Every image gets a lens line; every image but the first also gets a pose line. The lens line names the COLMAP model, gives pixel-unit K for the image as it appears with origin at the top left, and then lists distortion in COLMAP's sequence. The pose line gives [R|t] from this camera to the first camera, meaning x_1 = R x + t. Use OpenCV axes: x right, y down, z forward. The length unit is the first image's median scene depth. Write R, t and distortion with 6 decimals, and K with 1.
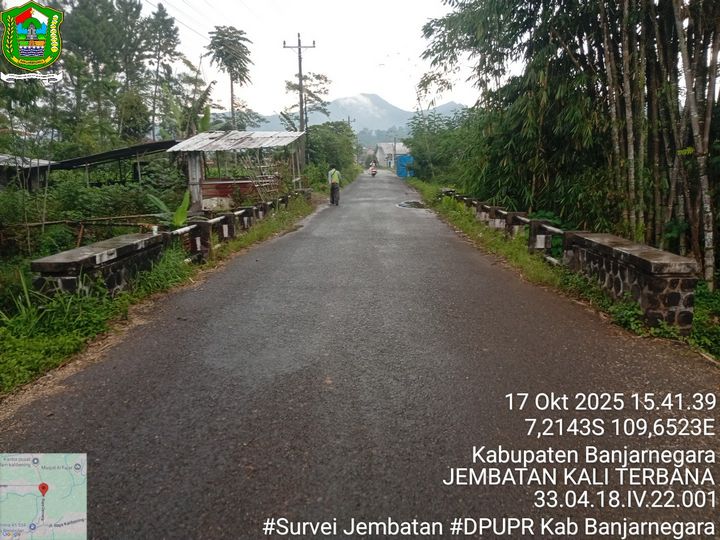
lens RADIAL K [[547.5, 0, 357.3], [0, 547.5, 273.2], [0, 0, 1]] dist [0.111467, -0.222124]
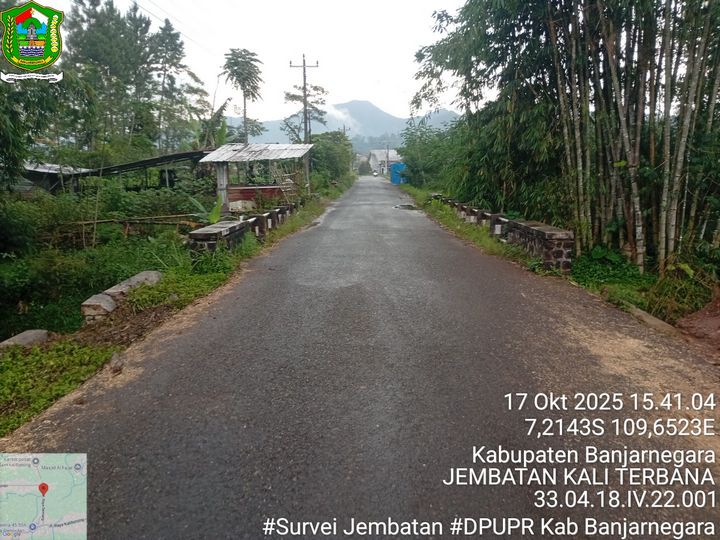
lens RADIAL K [[547.5, 0, 357.3], [0, 547.5, 273.2], [0, 0, 1]] dist [0.111467, -0.222124]
pose [[0.999901, -0.000194, 0.014066, -0.024758], [0.000343, 0.999944, -0.010580, 0.033920], [-0.014063, 0.010584, 0.999845, -0.199319]]
